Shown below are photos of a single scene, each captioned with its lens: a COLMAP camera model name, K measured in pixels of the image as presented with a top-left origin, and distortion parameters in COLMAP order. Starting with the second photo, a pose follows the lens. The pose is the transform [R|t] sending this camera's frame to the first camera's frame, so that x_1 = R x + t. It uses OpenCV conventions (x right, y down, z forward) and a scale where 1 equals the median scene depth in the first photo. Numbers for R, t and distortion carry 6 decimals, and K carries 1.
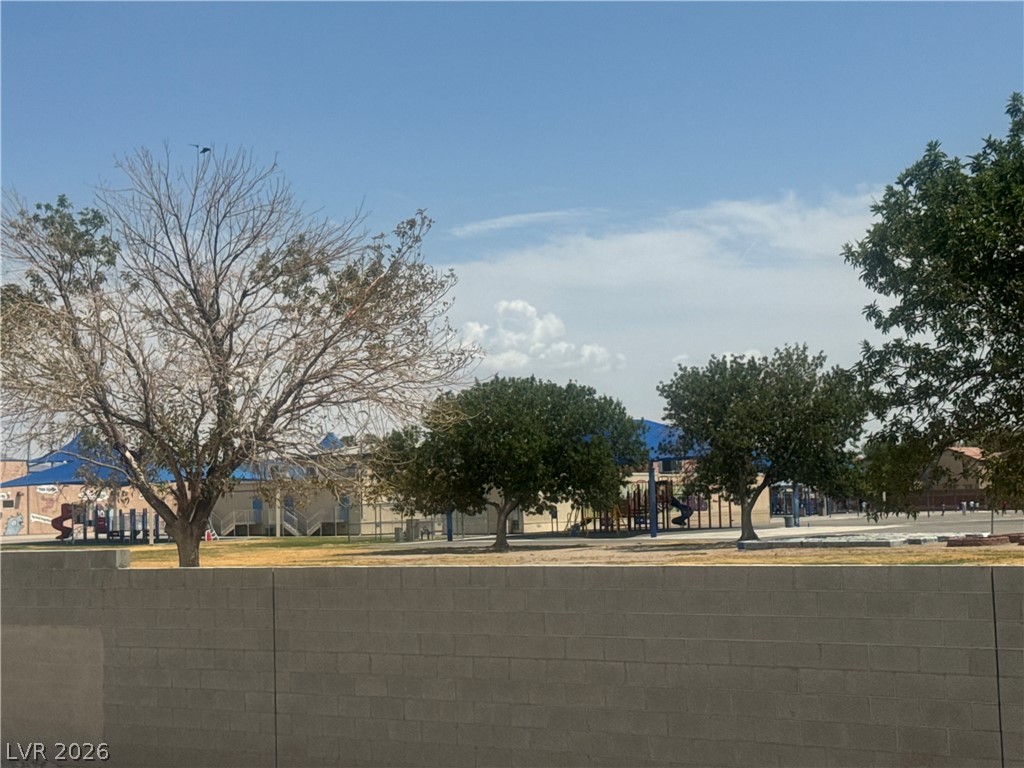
lens RADIAL K [[1819.9, 0, 511.9], [0, 1819.9, 383.9], [0, 0, 1]] dist [0.014926, 0.000000]
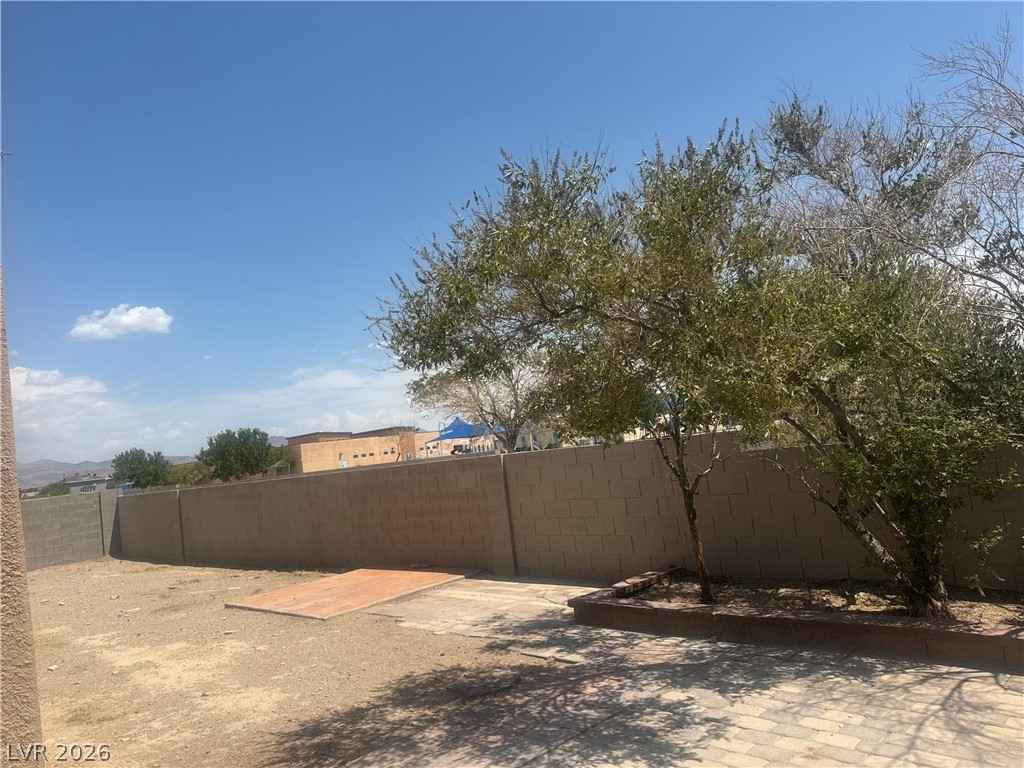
lens RADIAL K [[734.9, 0, 512.1], [0, 734.9, 385.5], [0, 0, 1]] dist [0.047179, -0.051156]
pose [[0.984964, -0.100249, -0.140698, 0.006064], [0.099622, 0.994959, -0.011508, -0.003197], [0.141143, -0.002682, 0.989986, -0.099773]]
